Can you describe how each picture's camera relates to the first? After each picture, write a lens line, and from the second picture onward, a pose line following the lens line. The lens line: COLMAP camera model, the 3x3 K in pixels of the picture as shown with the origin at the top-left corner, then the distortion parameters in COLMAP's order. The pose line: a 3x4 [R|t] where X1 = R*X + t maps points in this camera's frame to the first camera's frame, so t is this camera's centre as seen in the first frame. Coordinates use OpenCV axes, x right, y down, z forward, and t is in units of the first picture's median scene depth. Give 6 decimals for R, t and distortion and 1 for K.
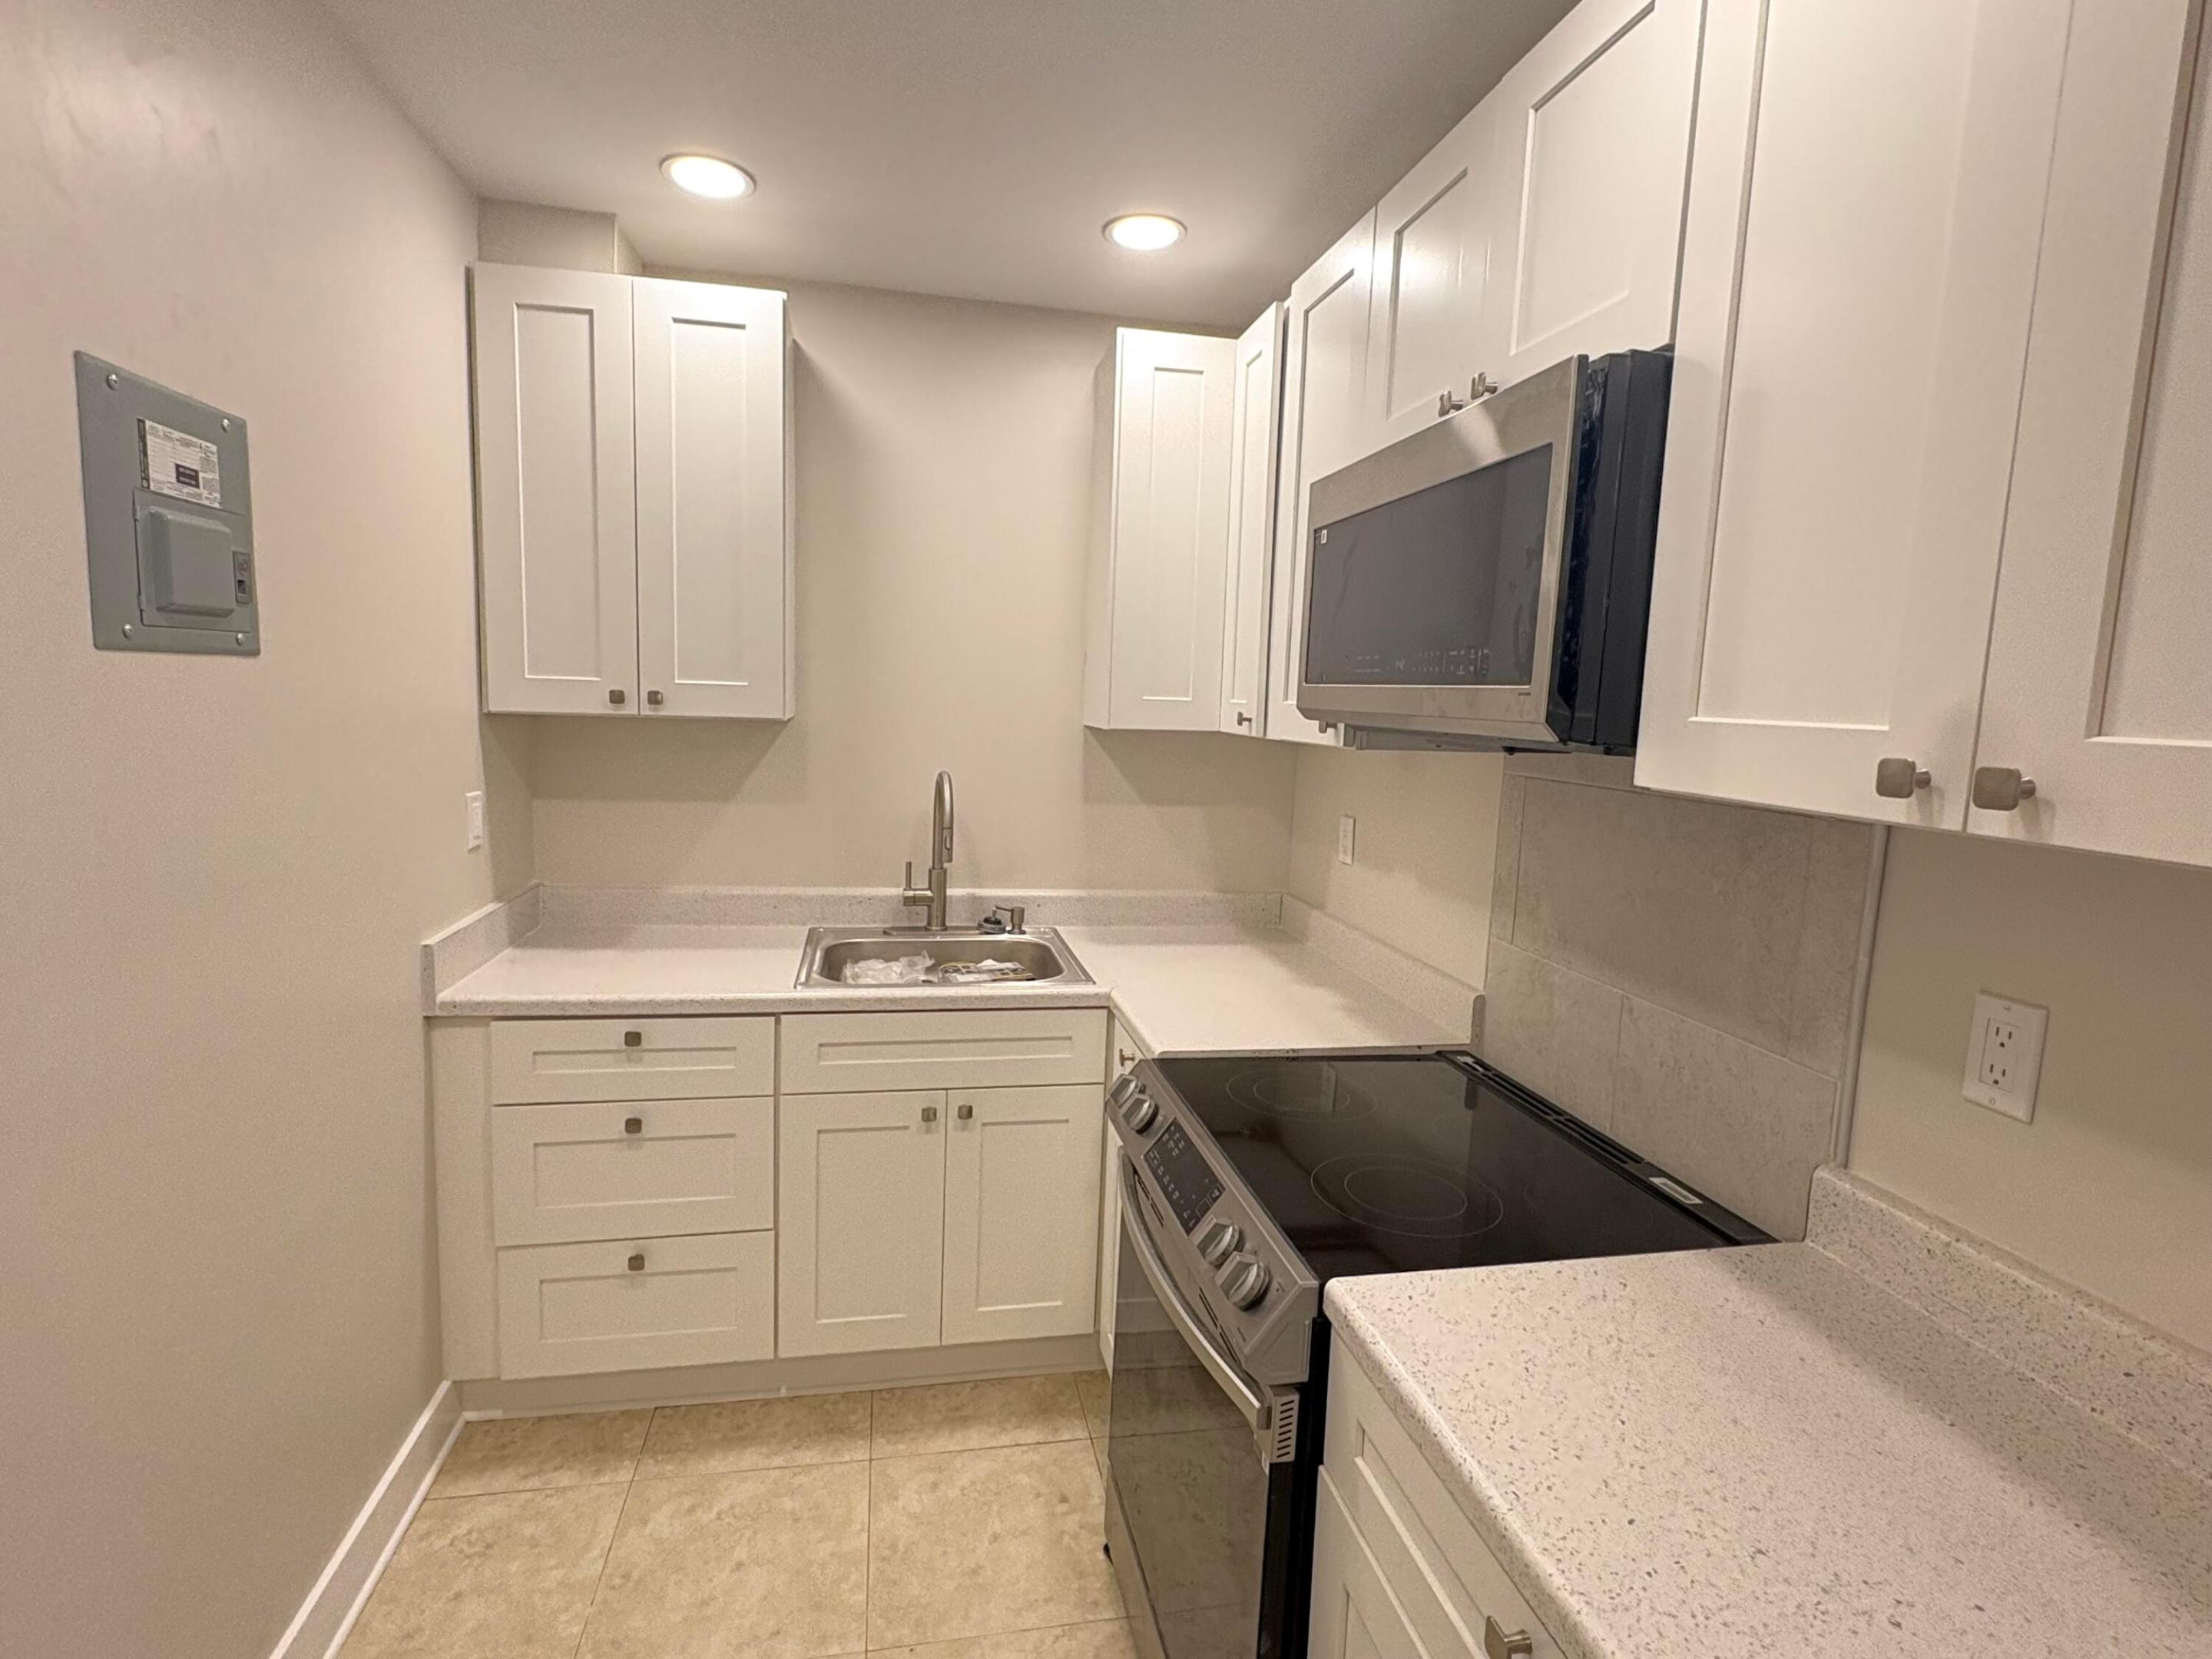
lens RADIAL K [[1095.5, 0, 1112.3], [0, 1095.5, 826.2], [0, 0, 1]] dist [-0.001079, 0.001775]
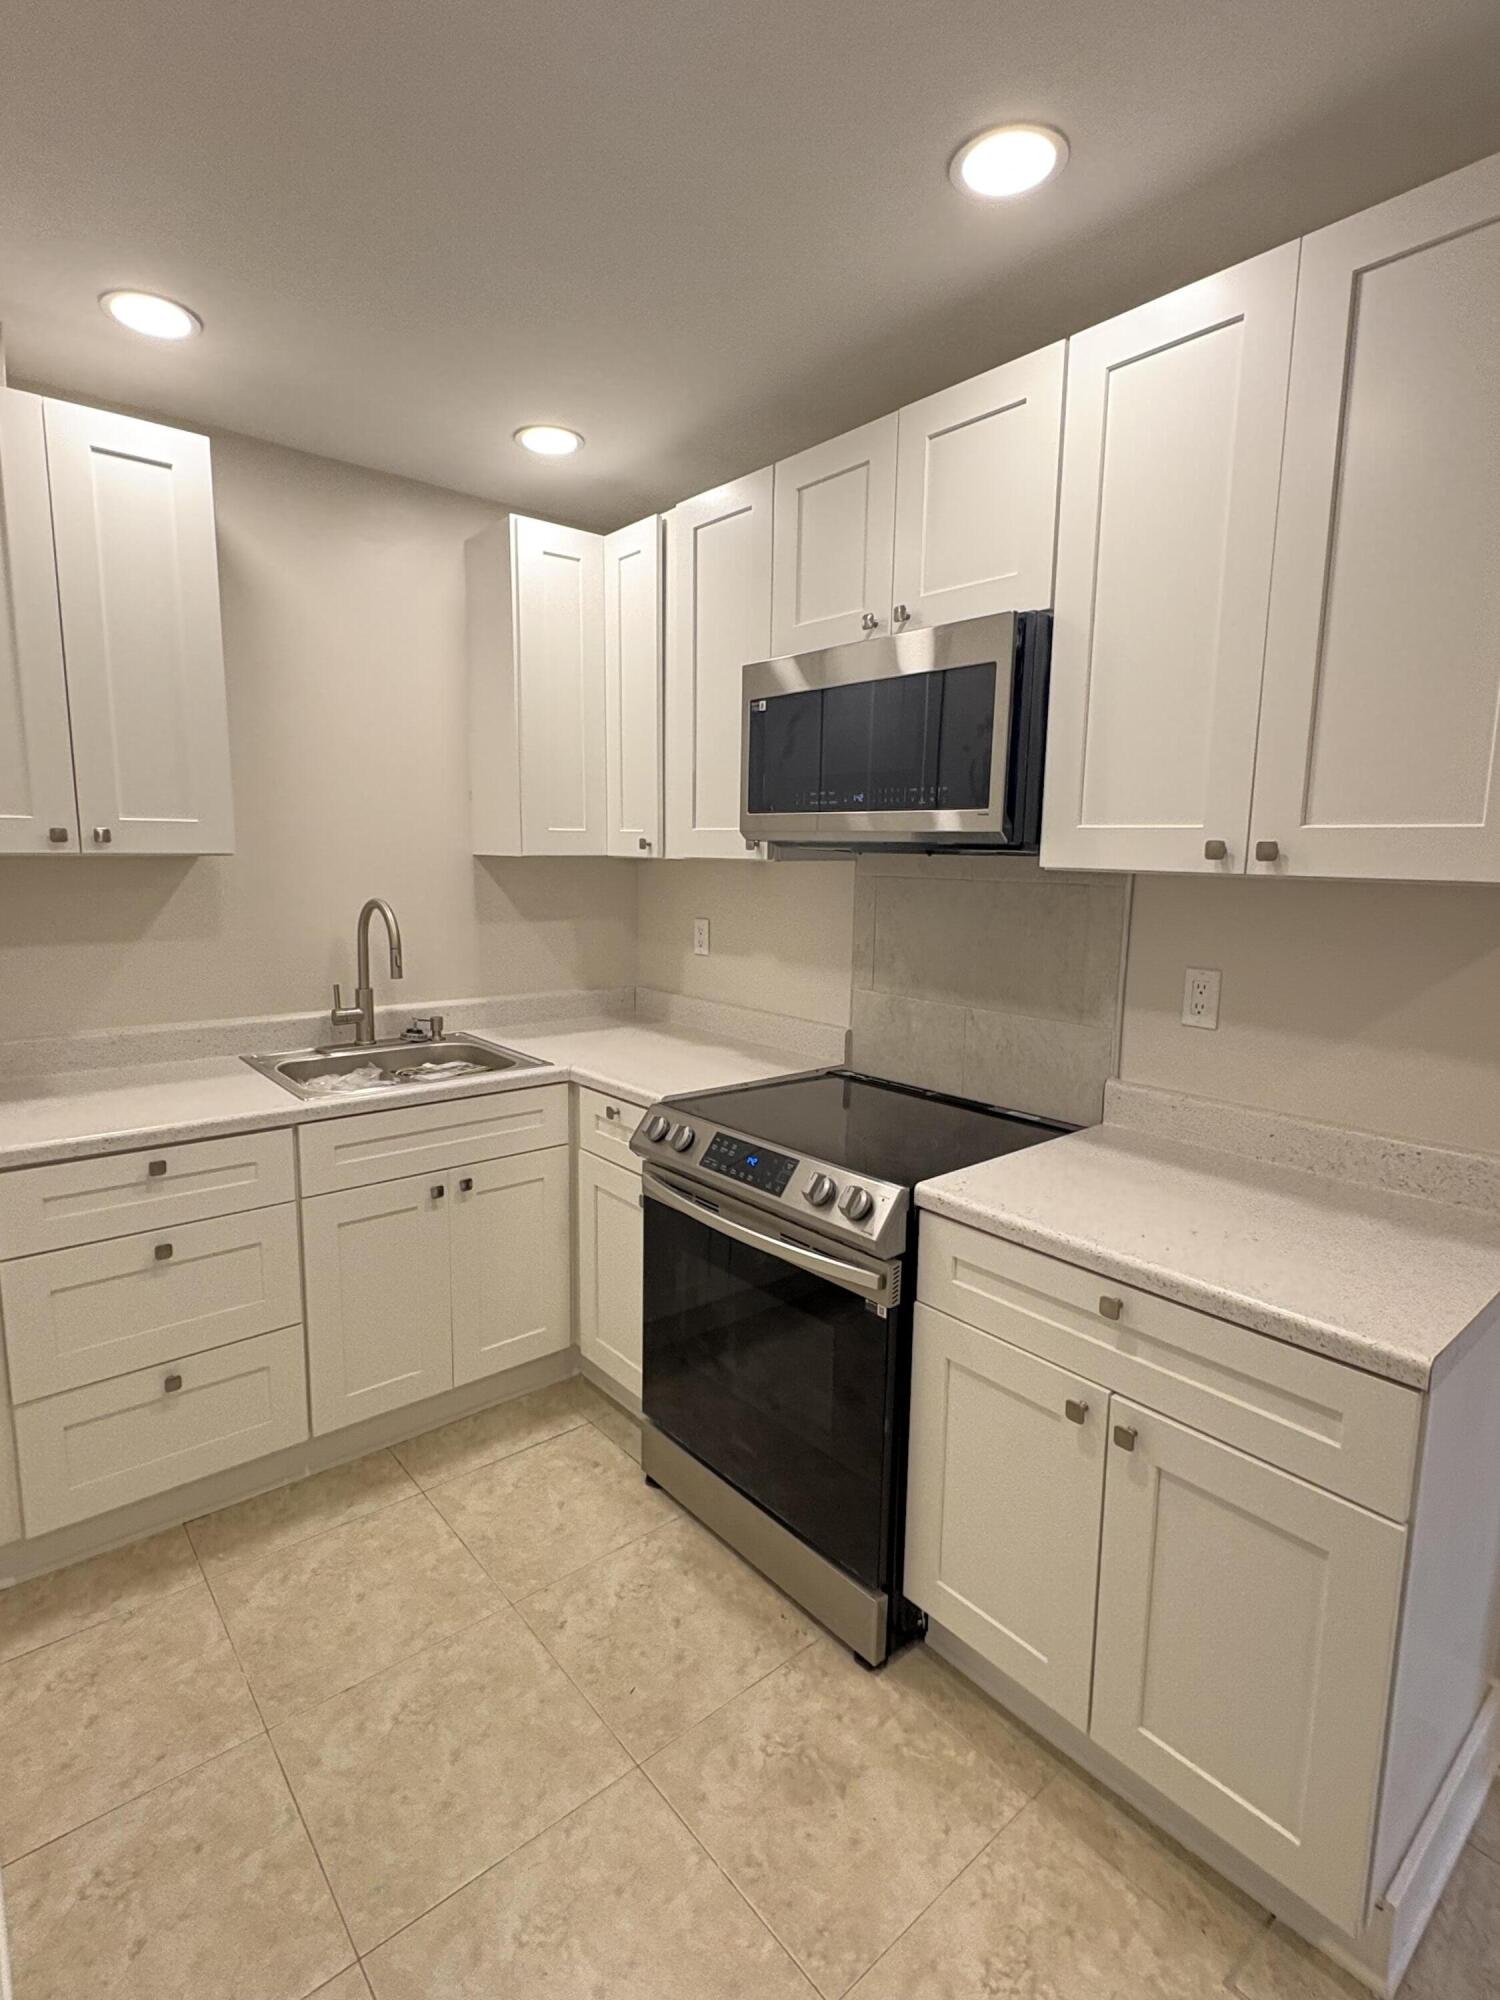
lens RADIAL K [[990.5, 0, 758.5], [0, 990.5, 995.8], [0, 0, 1]] dist [-0.001079, 0.001775]
pose [[0.871347, -0.096872, 0.481010, -0.378826], [0.076538, 0.995152, 0.061768, 0.019118], [-0.484662, -0.017005, 0.874536, -0.082718]]
